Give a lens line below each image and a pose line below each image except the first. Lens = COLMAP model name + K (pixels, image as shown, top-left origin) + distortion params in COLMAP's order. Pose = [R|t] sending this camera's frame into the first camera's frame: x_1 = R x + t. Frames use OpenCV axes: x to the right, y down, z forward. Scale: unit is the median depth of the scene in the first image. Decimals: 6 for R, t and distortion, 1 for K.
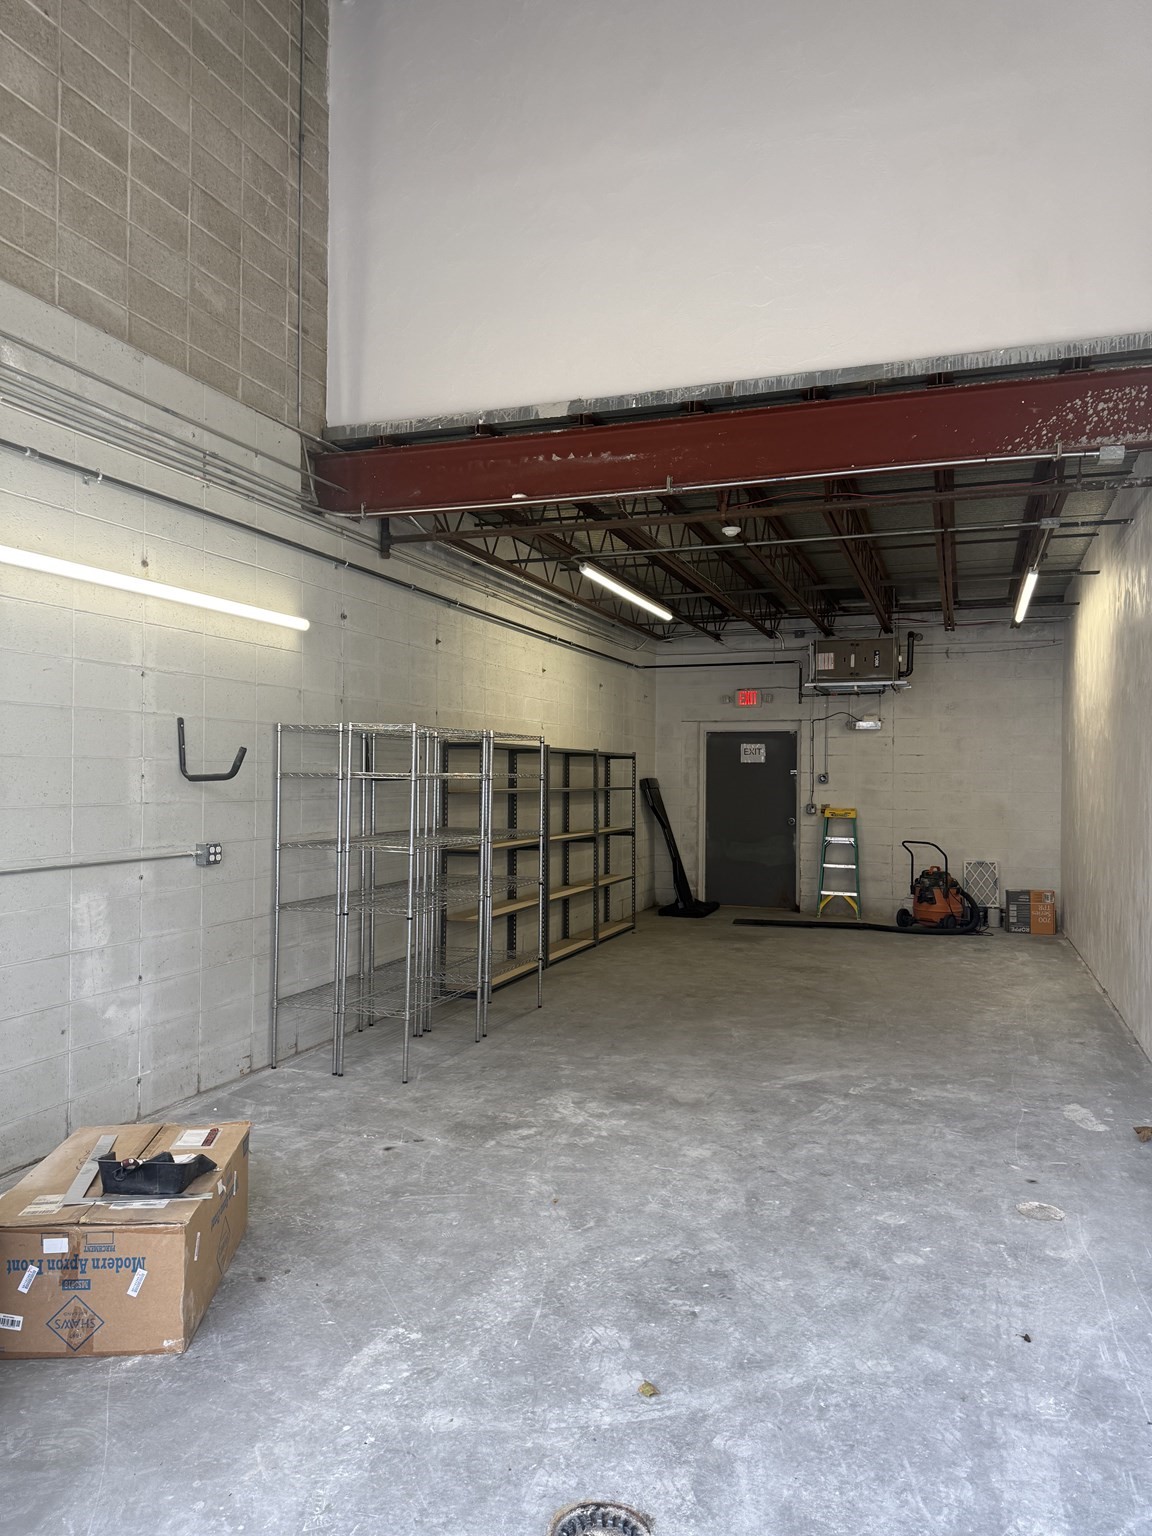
lens RADIAL K [[1088.4, 0, 576.0], [0, 1088.4, 768.0], [0, 0, 1]] dist [0.080997, -0.077066]
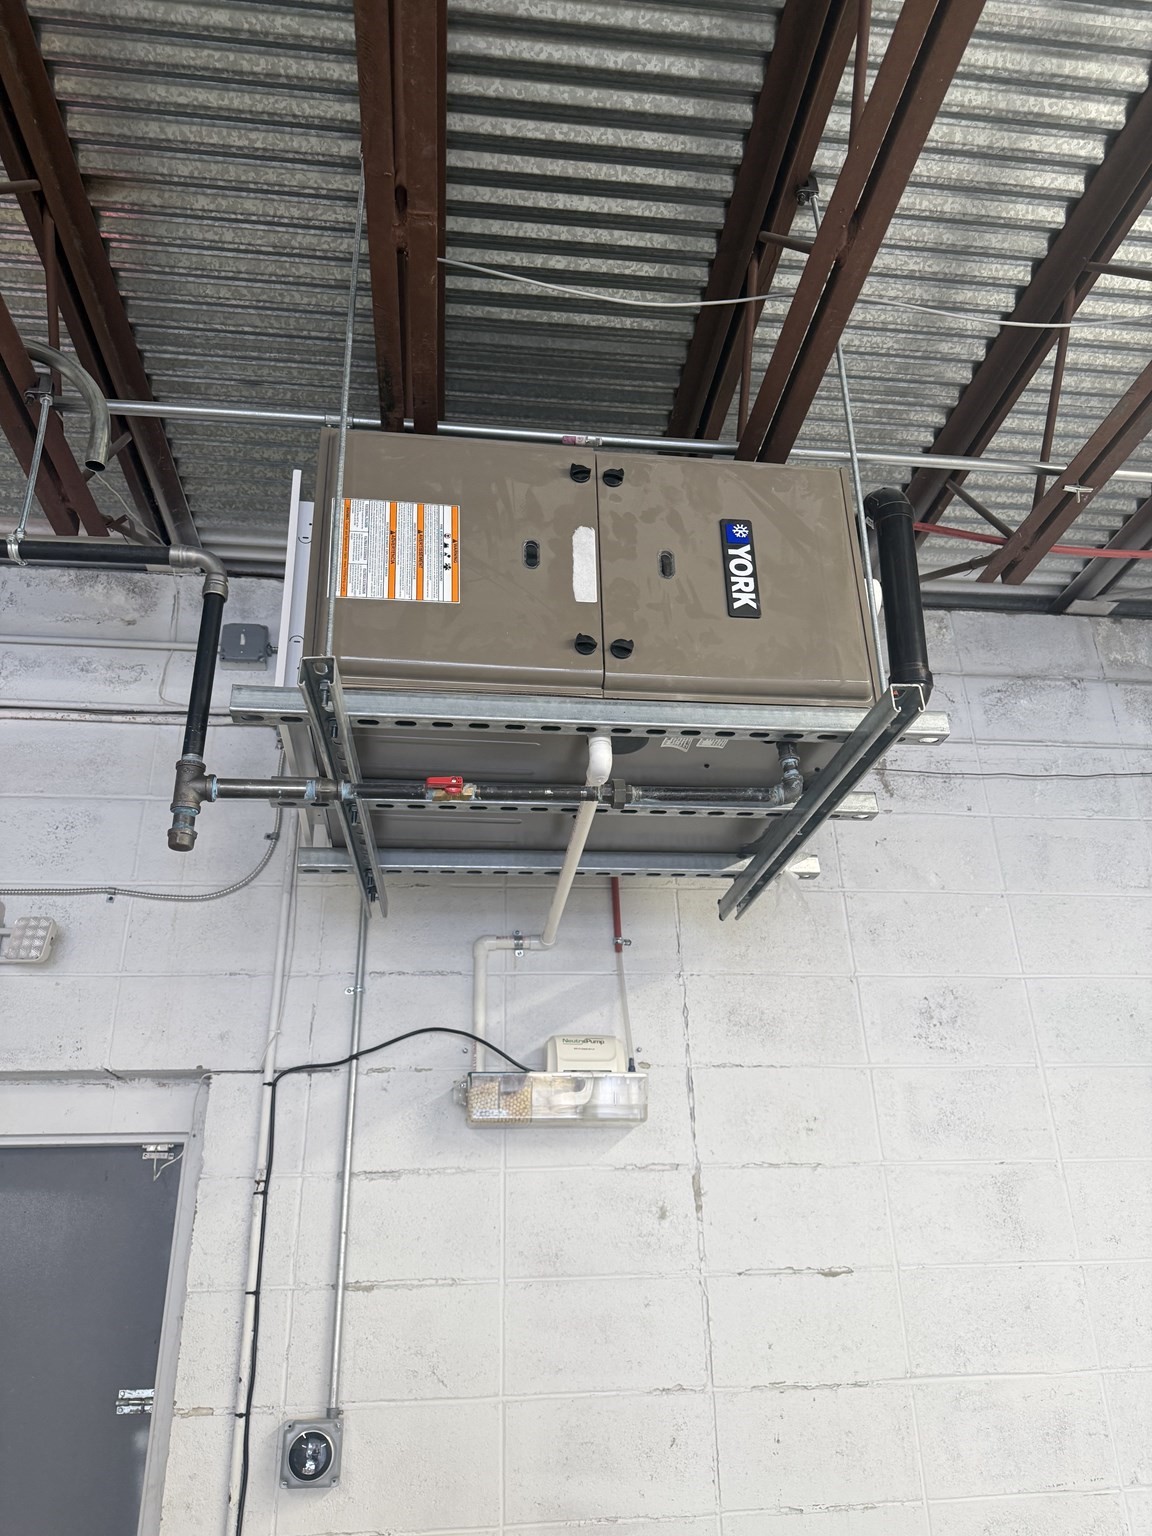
lens RADIAL K [[1088.4, 0, 576.0], [0, 1088.4, 768.0], [0, 0, 1]] dist [0.080997, -0.077066]
pose [[0.897694, 0.154563, 0.412621, 0.201513], [0.027514, 0.914965, -0.402594, -0.017043], [-0.439760, 0.372760, 0.817106, 0.914508]]
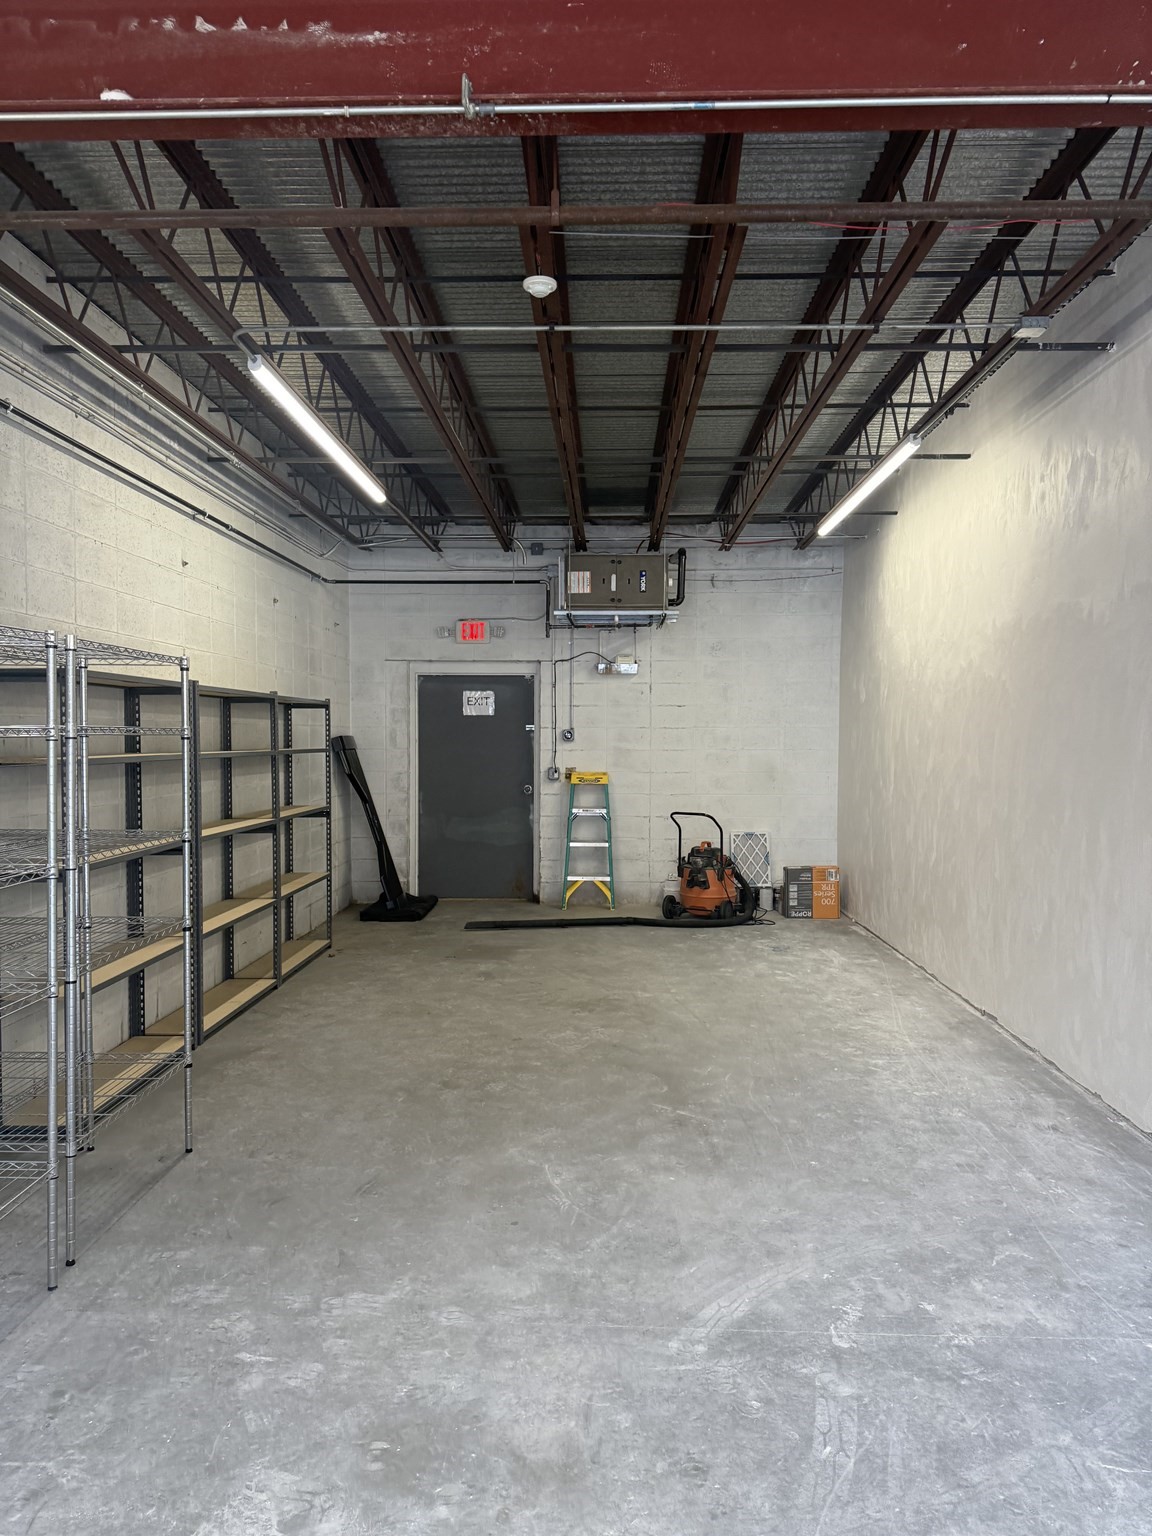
lens RADIAL K [[1075.0, 0, 593.3], [0, 1075.0, 777.4], [0, 0, 1]] dist [0.074011, -0.087798]
pose [[0.946823, -0.017539, 0.321275, -0.008833], [0.001949, 0.998807, 0.048783, 0.002559], [-0.321748, -0.045563, 0.945729, 0.282602]]
